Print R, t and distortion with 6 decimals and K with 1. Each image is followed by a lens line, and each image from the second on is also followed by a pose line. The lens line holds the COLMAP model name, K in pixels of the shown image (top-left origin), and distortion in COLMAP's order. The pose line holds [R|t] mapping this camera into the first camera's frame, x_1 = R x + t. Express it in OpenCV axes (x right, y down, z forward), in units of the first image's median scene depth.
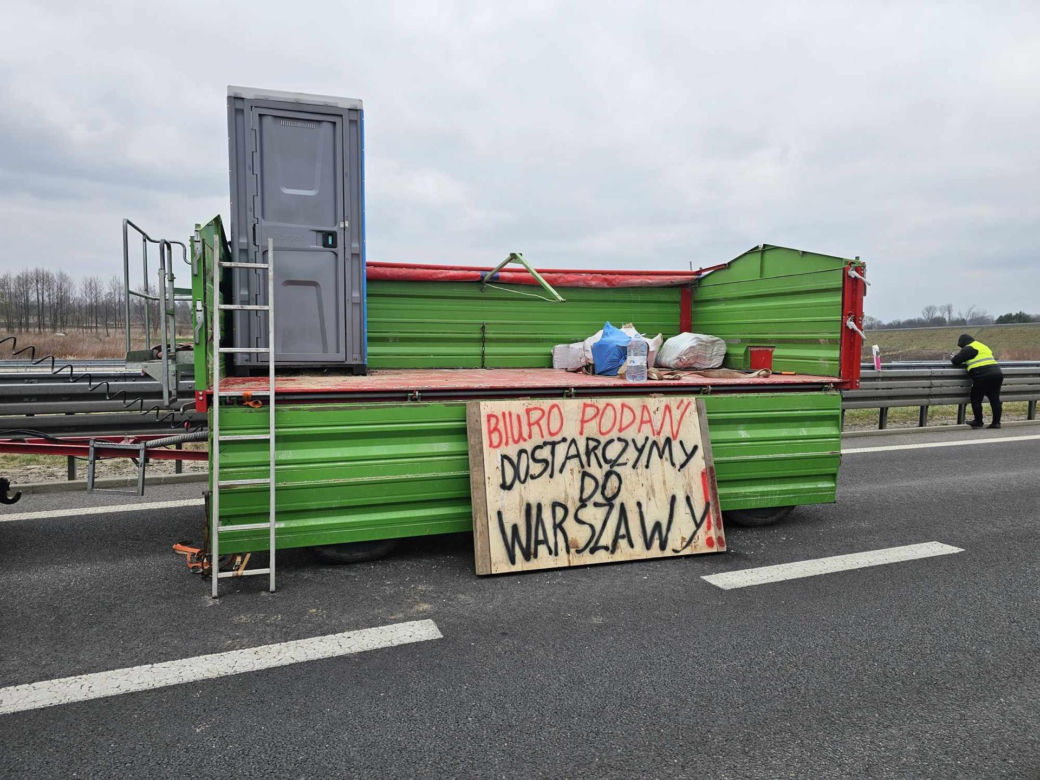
lens RADIAL K [[689.2, 0, 521.5], [0, 689.2, 386.8], [0, 0, 1]] dist [0.071839, -0.061609]
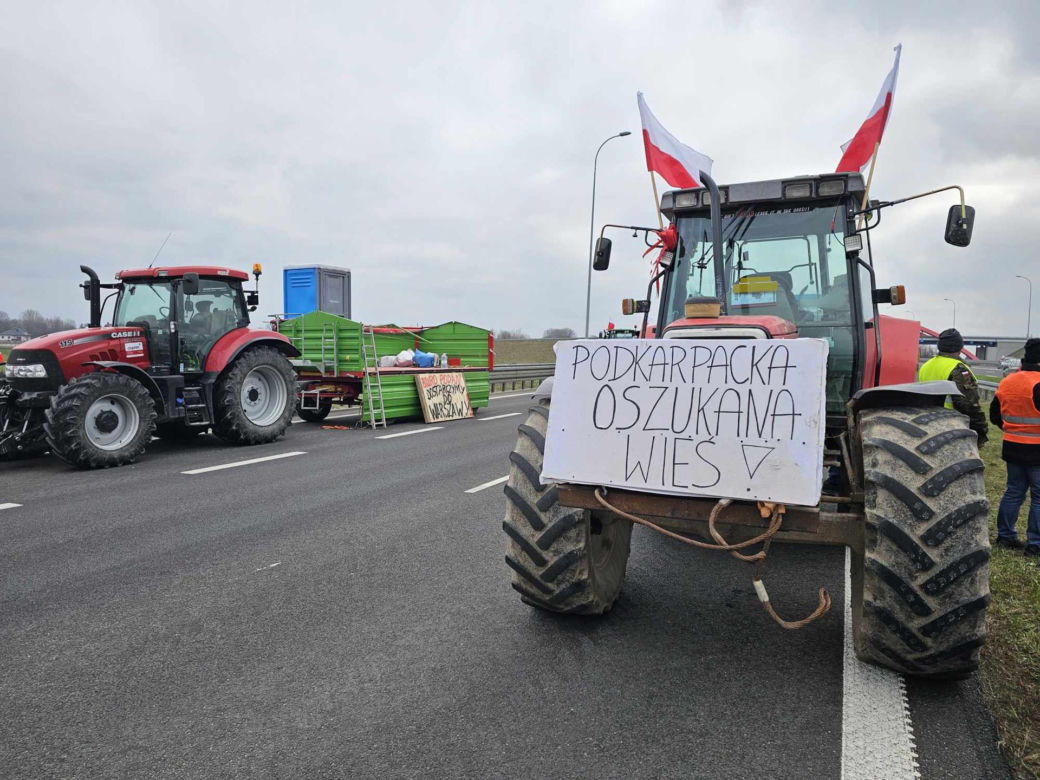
lens RADIAL K [[692.2, 0, 514.9], [0, 692.2, 386.1], [0, 0, 1]] dist [0.072453, -0.065461]
pose [[0.745434, -0.031642, 0.665828, -1.867179], [0.044631, 0.999000, -0.002492, 0.103732], [-0.665084, 0.031574, 0.746101, -1.724960]]
